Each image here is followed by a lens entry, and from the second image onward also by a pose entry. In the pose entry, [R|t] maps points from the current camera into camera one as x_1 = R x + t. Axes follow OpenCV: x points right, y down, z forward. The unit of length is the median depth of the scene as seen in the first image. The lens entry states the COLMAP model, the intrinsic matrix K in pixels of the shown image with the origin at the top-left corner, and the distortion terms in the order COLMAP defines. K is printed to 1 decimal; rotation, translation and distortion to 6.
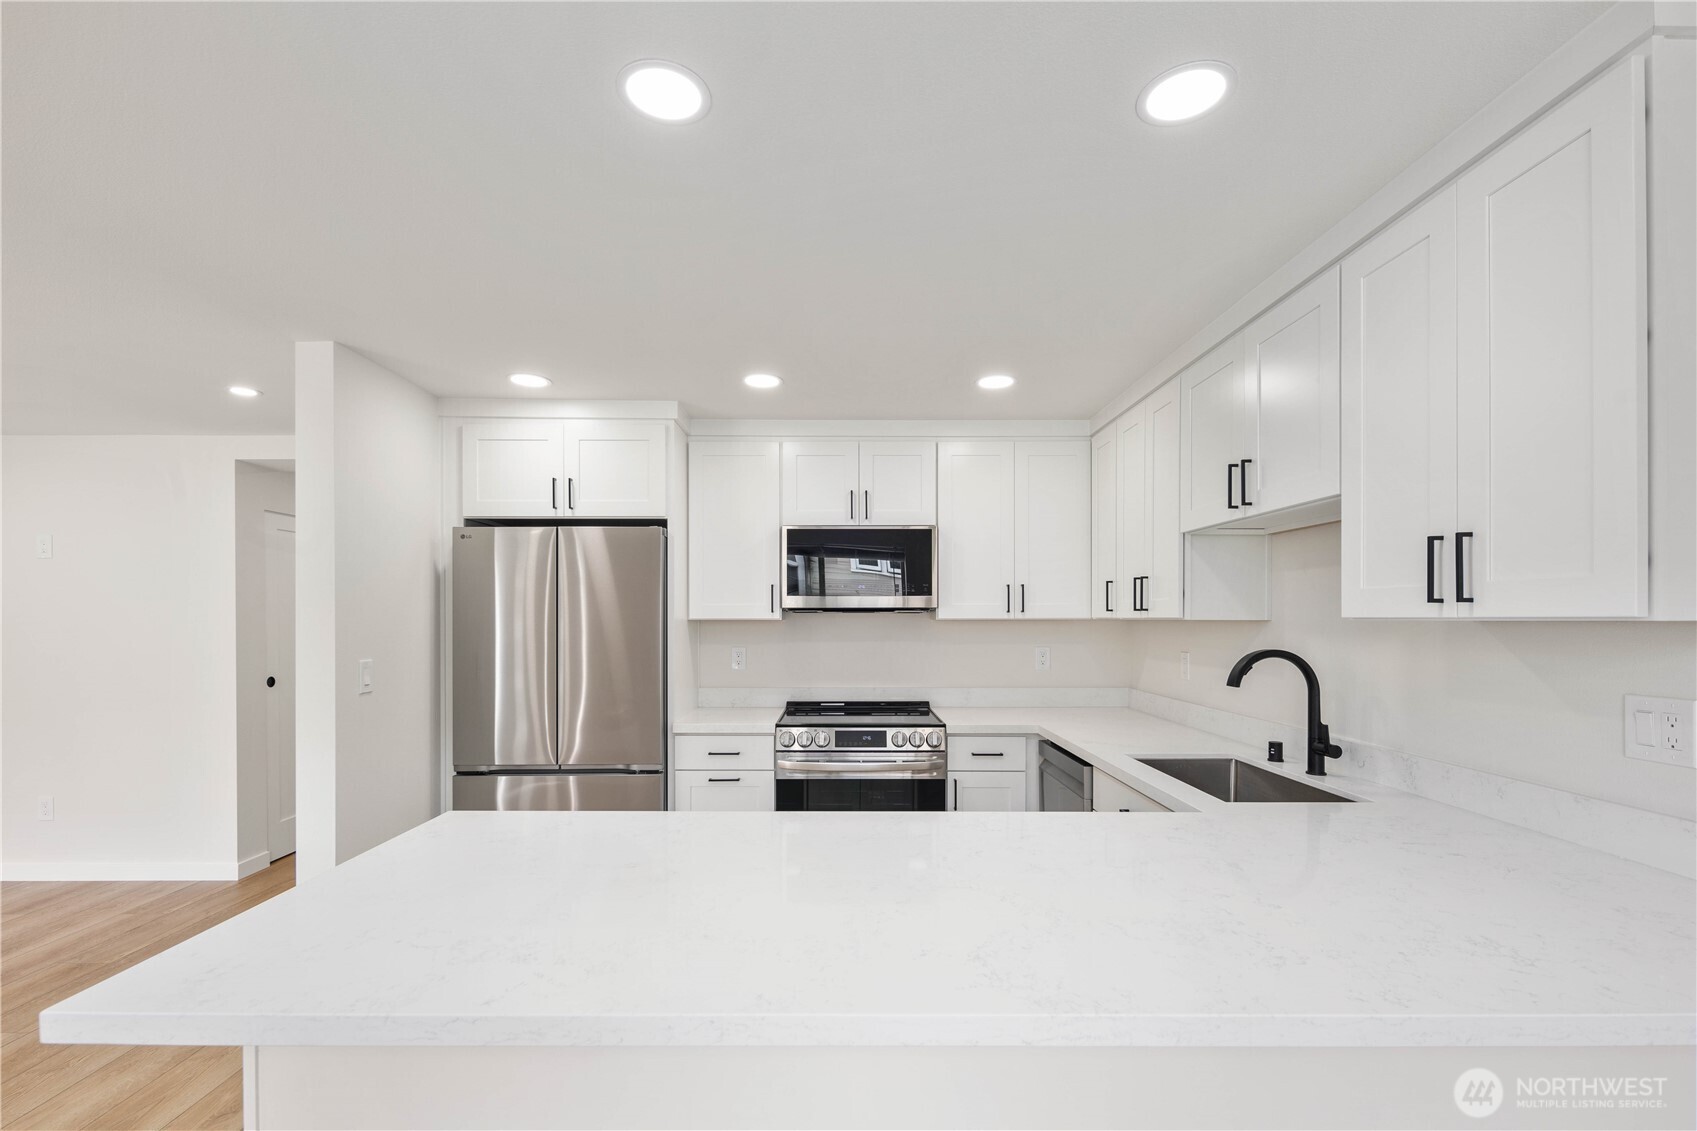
lens RADIAL K [[742.0, 0, 860.8], [0, 742.0, 626.5], [0, 0, 1]] dist [0.007678, -0.002335]
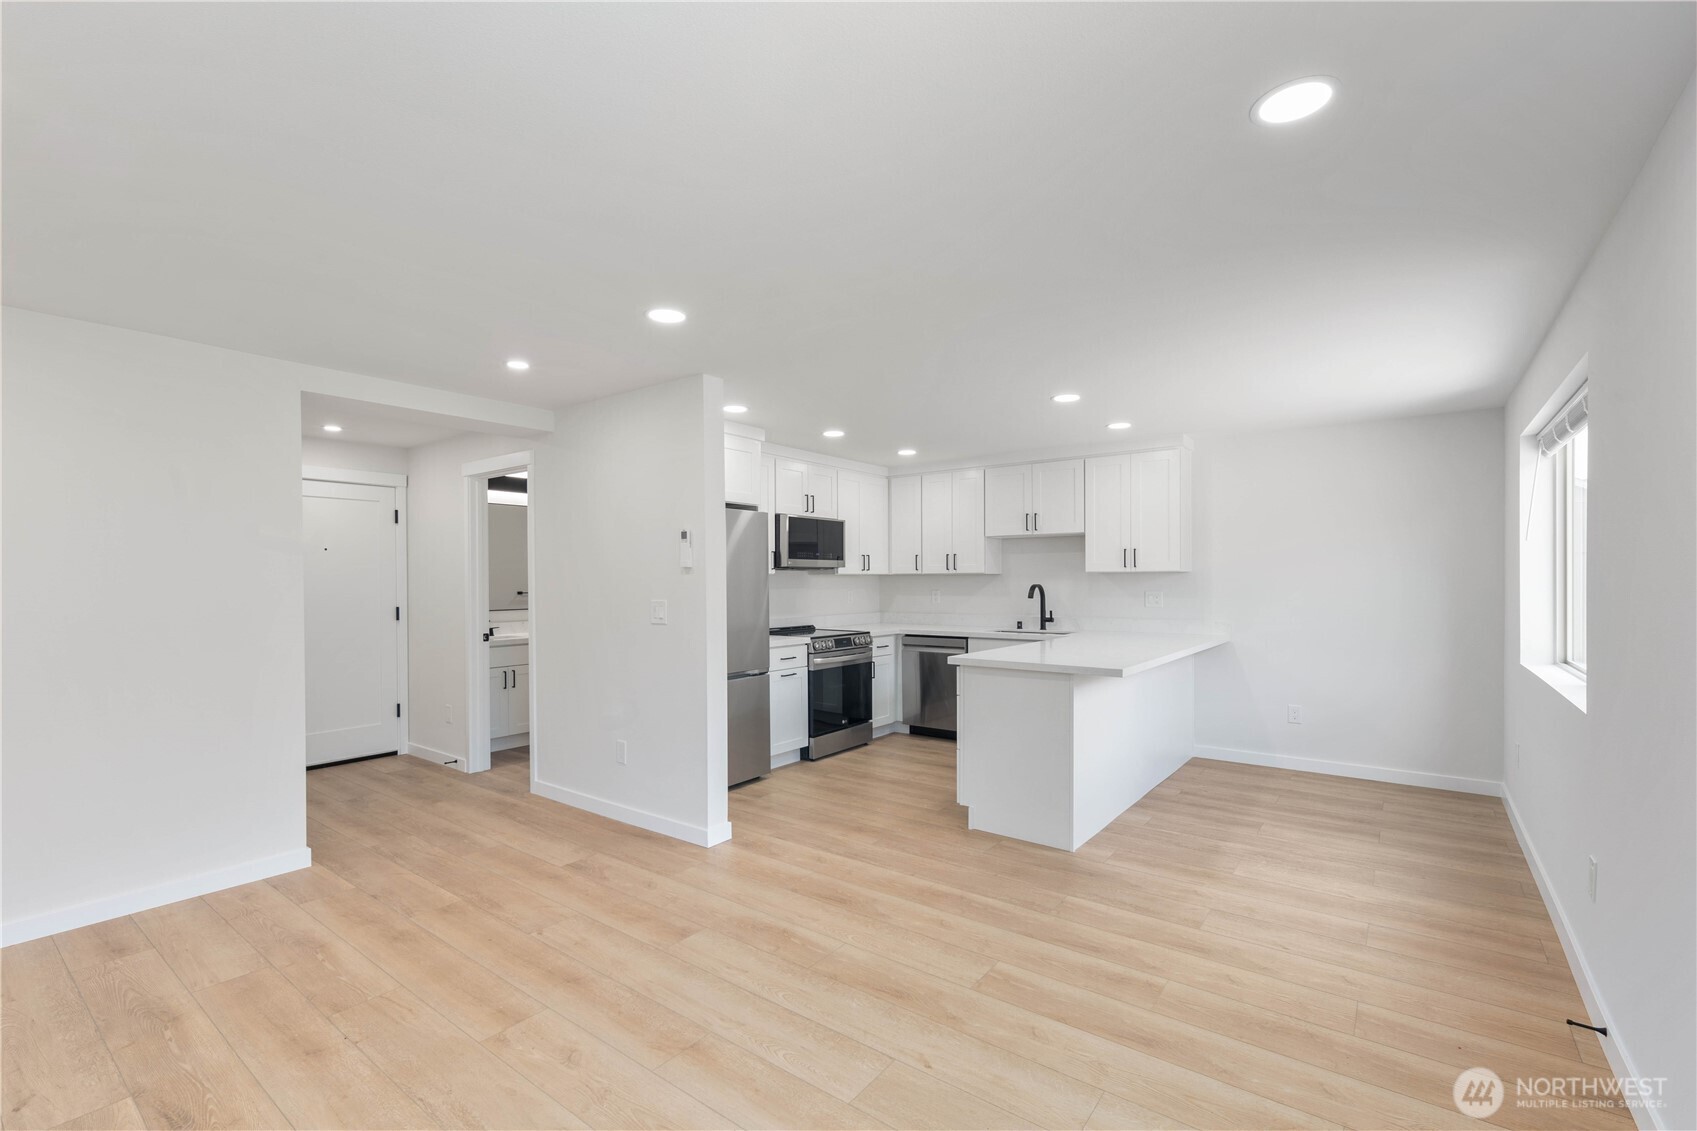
lens RADIAL K [[742.0, 0, 860.9], [0, 742.0, 576.9], [0, 0, 1]] dist [0.007678, -0.002335]
pose [[0.600655, -0.000460, 0.799508, -1.355828], [0.011392, 0.999903, -0.007983, 0.012507], [-0.799427, 0.013904, 0.600603, -0.069425]]
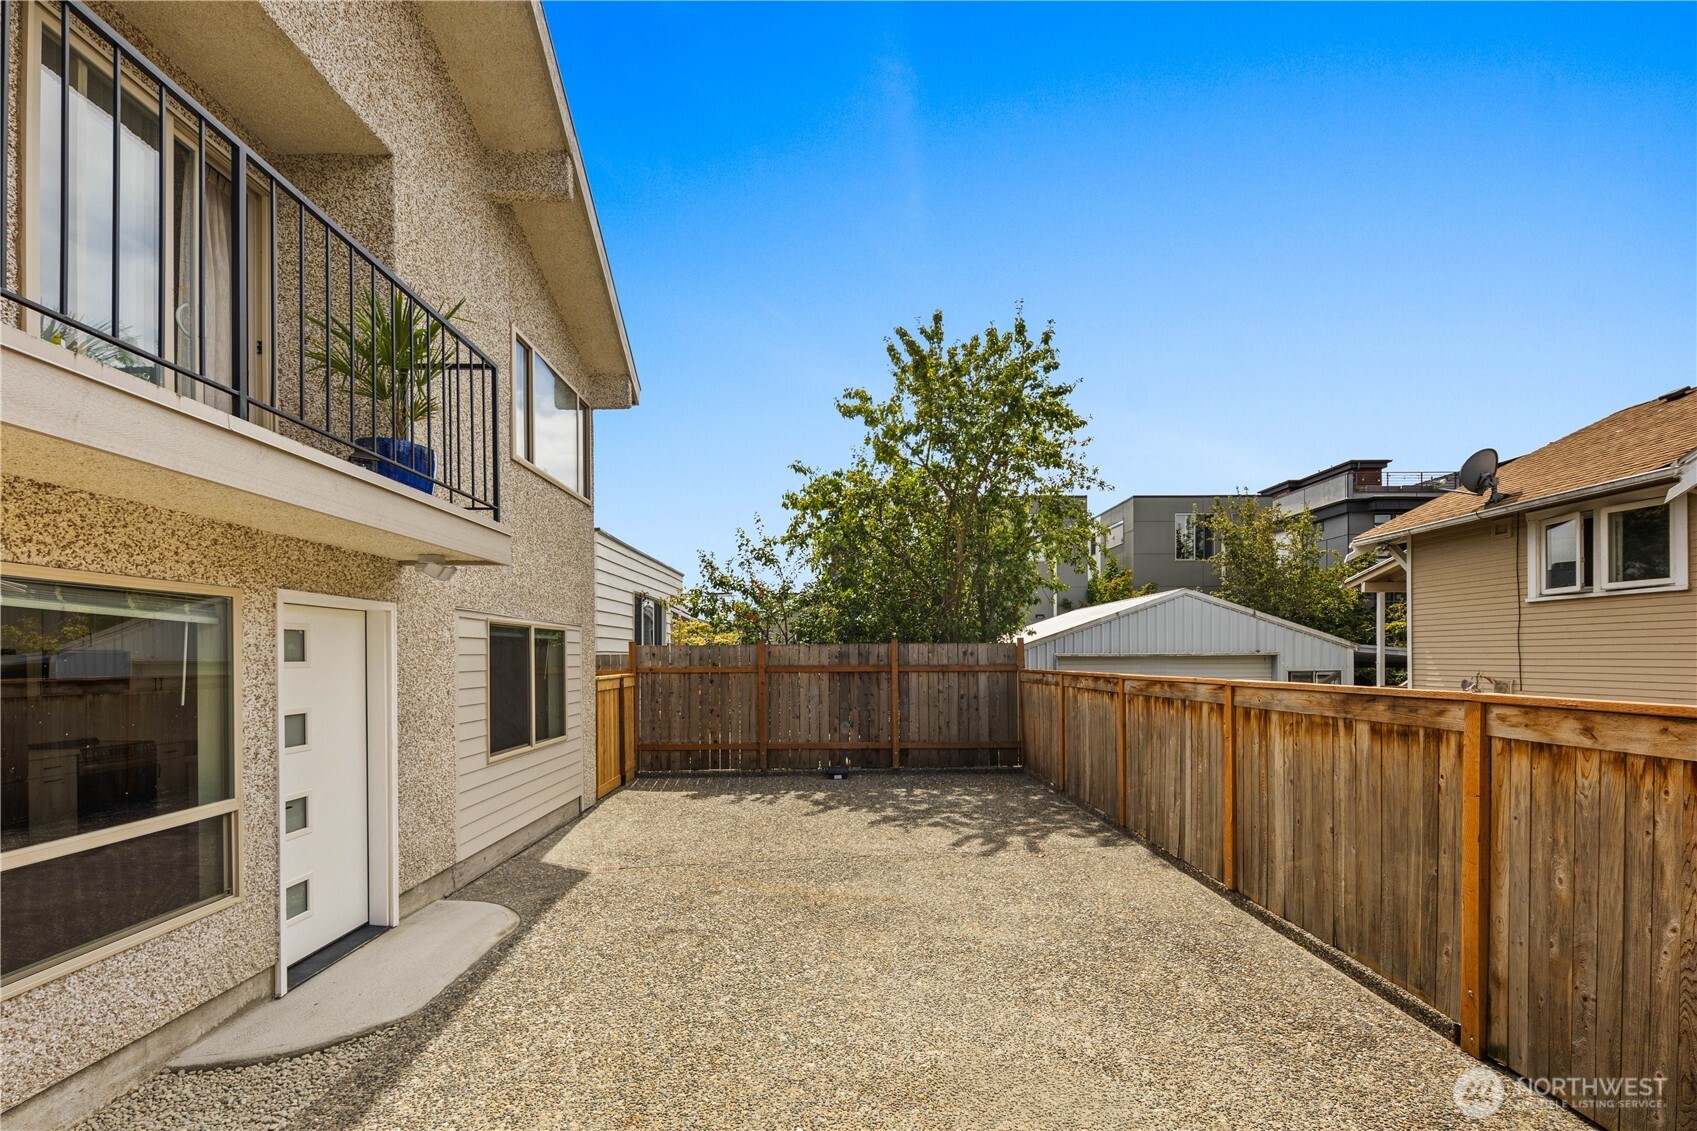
lens RADIAL K [[742.0, 0, 844.8], [0, 742.0, 653.8], [0, 0, 1]] dist [0.007678, -0.002335]
pose [[0.006356, 0.005509, 0.999965, -2.239201], [0.015842, 0.999859, -0.005609, -0.095901], [-0.999854, 0.015878, 0.006268, -1.204330]]
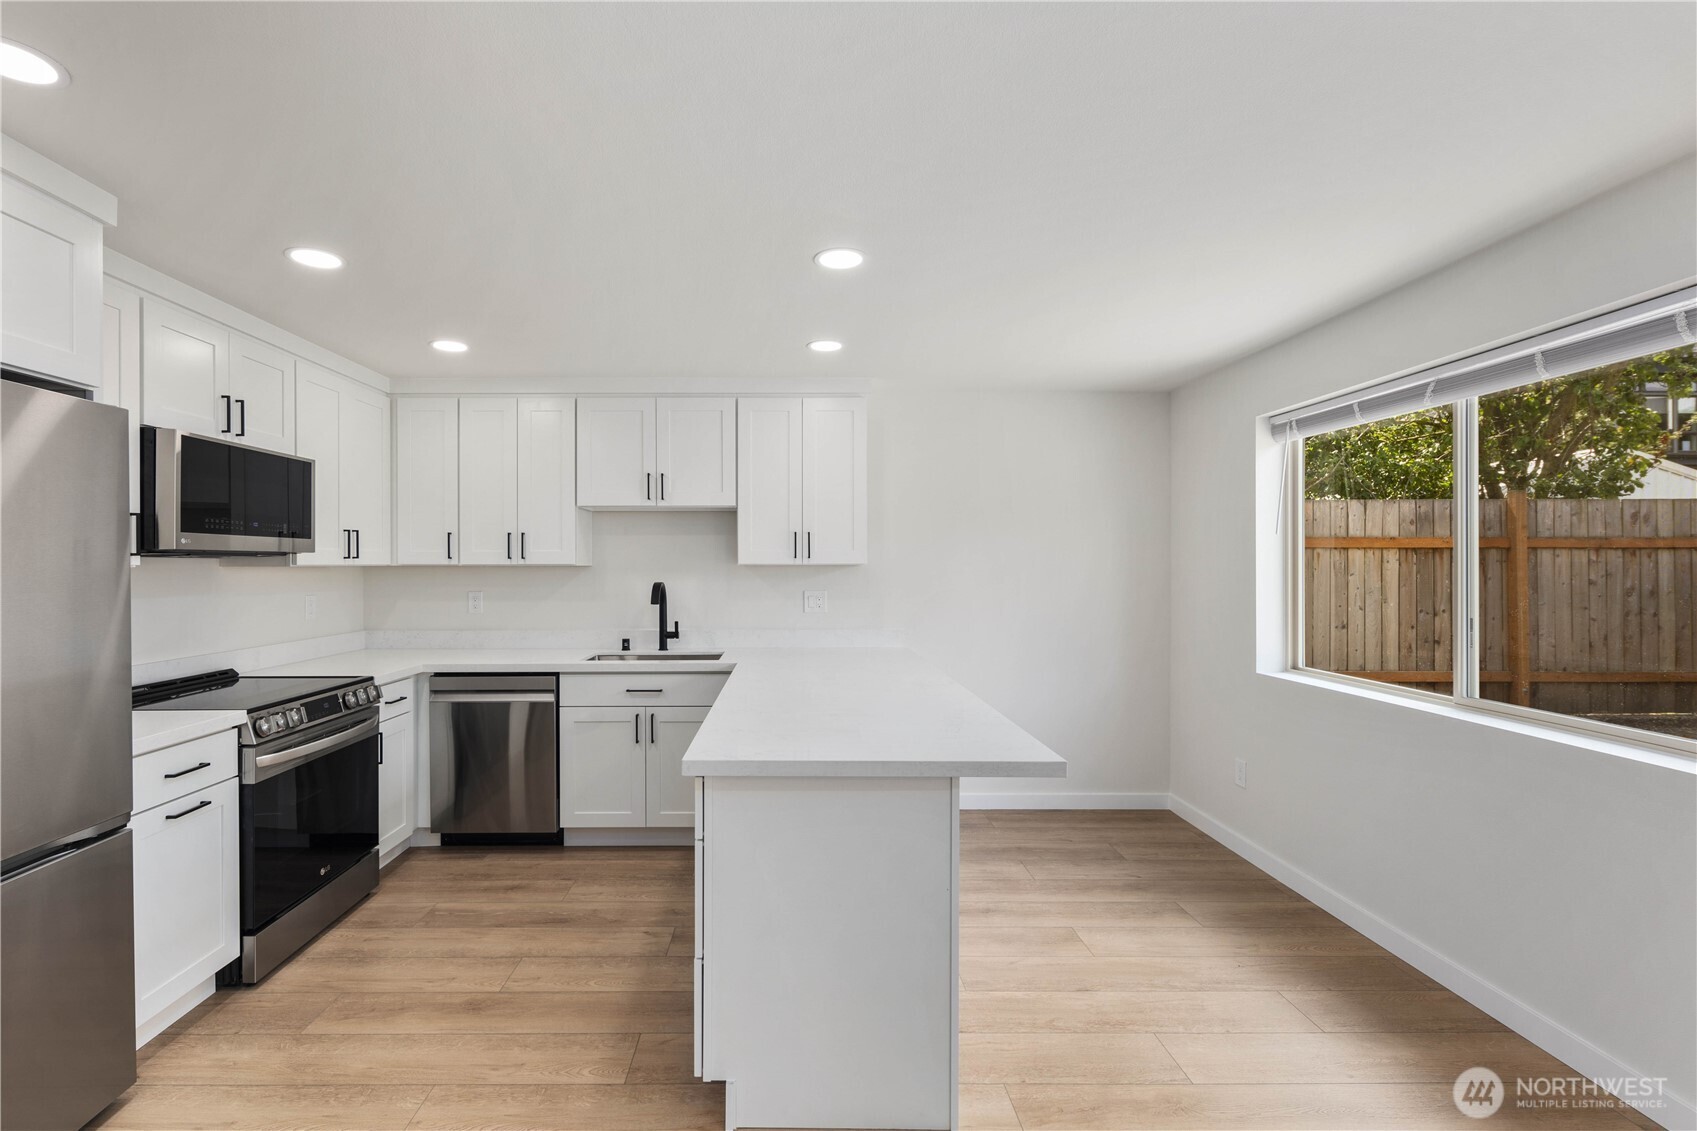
lens RADIAL K [[742.0, 0, 783.3], [0, 742.0, 565.9], [0, 0, 1]] dist [0.007678, -0.002335]
pose [[0.014394, -0.001820, 0.999895, -0.833986], [0.009975, 0.999949, 0.001676, -0.005408], [-0.999847, 0.009950, 0.014411, 0.467757]]
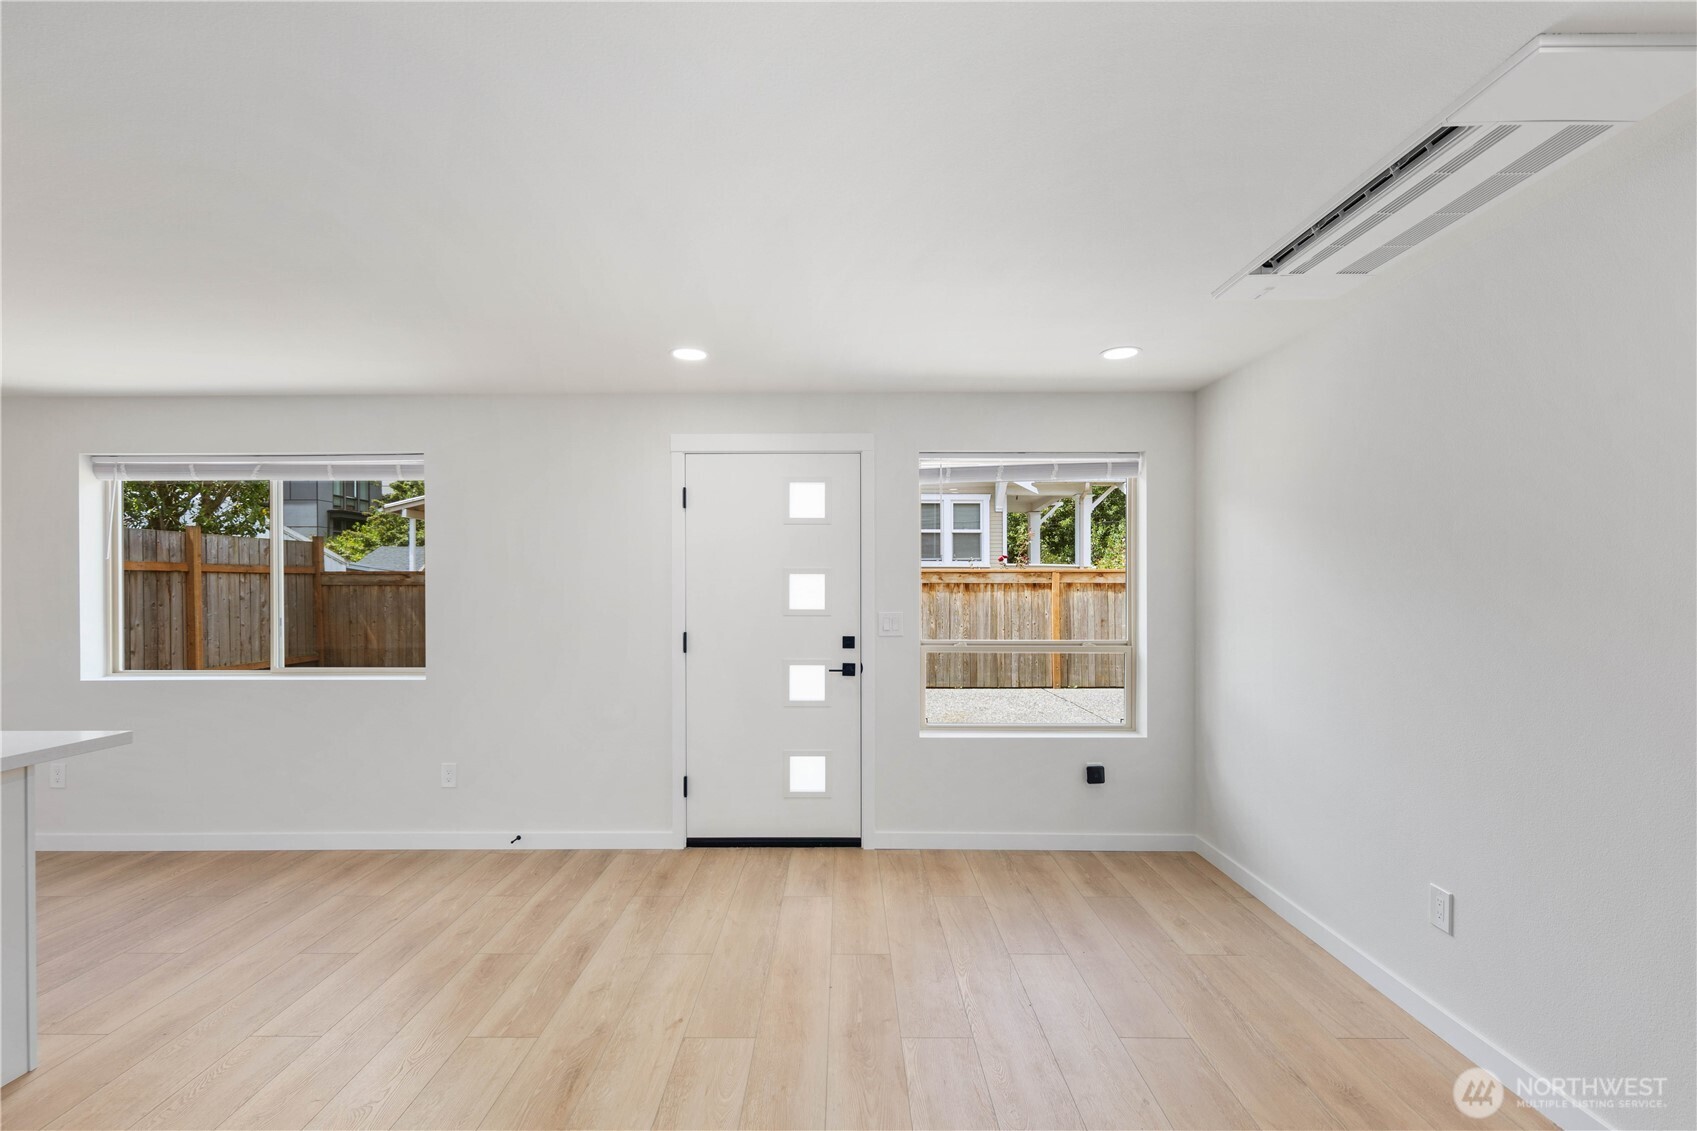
lens RADIAL K [[742.0, 0, 833.6], [0, 742.0, 582.7], [0, 0, 1]] dist [0.007678, -0.002335]
pose [[-0.999867, 0.003870, 0.015858, -0.983138], [0.004014, 0.999951, 0.009043, -0.007696], [-0.015822, 0.009106, -0.999833, 0.975899]]
